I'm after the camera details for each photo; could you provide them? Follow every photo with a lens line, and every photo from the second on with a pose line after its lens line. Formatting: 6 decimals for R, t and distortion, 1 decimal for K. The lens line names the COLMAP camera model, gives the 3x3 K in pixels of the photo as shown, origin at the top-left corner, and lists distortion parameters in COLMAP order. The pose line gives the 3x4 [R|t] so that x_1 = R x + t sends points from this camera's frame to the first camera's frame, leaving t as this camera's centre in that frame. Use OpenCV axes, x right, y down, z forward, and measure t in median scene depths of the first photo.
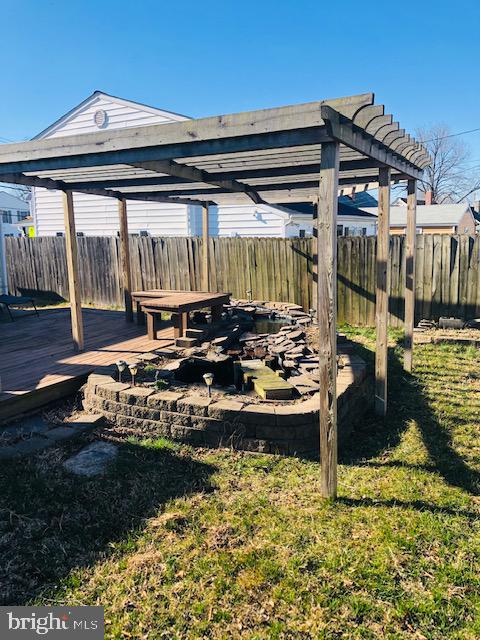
lens RADIAL K [[523.2, 0, 240.0], [0, 523.2, 322.5], [0, 0, 1]] dist [0.044605, -0.014124]
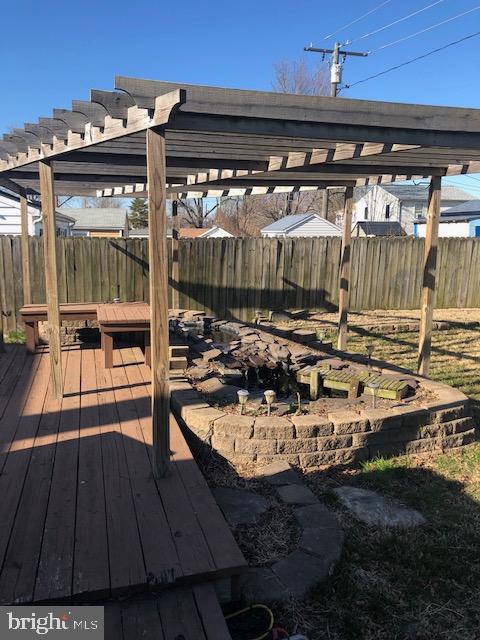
lens RADIAL K [[523.2, 0, 237.3], [0, 523.2, 319.5], [0, 0, 1]] dist [0.044605, -0.014124]
pose [[0.725668, -0.091078, 0.681990, -0.434865], [0.099216, 0.994692, 0.027269, -0.031401], [-0.680854, 0.047876, 0.730853, 0.247232]]
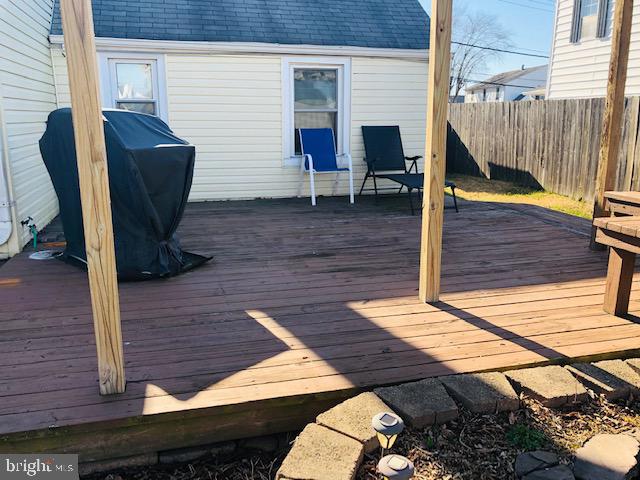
lens RADIAL K [[523.2, 0, 315.3], [0, 523.2, 236.8], [0, 0, 1]] dist [0.044605, -0.014124]
pose [[0.674536, 0.184622, -0.714784, -0.032888], [-0.141663, 0.982601, 0.120111, -0.034069], [0.724522, 0.020239, 0.688954, 0.437085]]
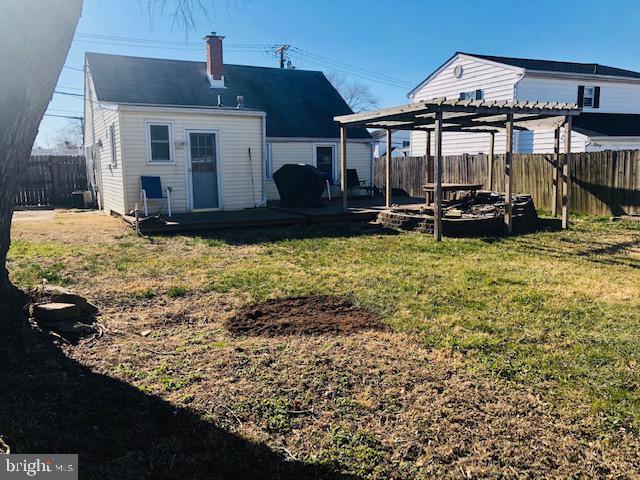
lens RADIAL K [[537.0, 0, 319.4], [0, 537.0, 242.6], [0, 0, 1]] dist [0.014410, -0.007101]
pose [[0.827516, 0.083767, -0.555158, 0.463550], [-0.094752, 0.995461, 0.008967, 0.143842], [0.553389, 0.045182, 0.831696, -0.631687]]
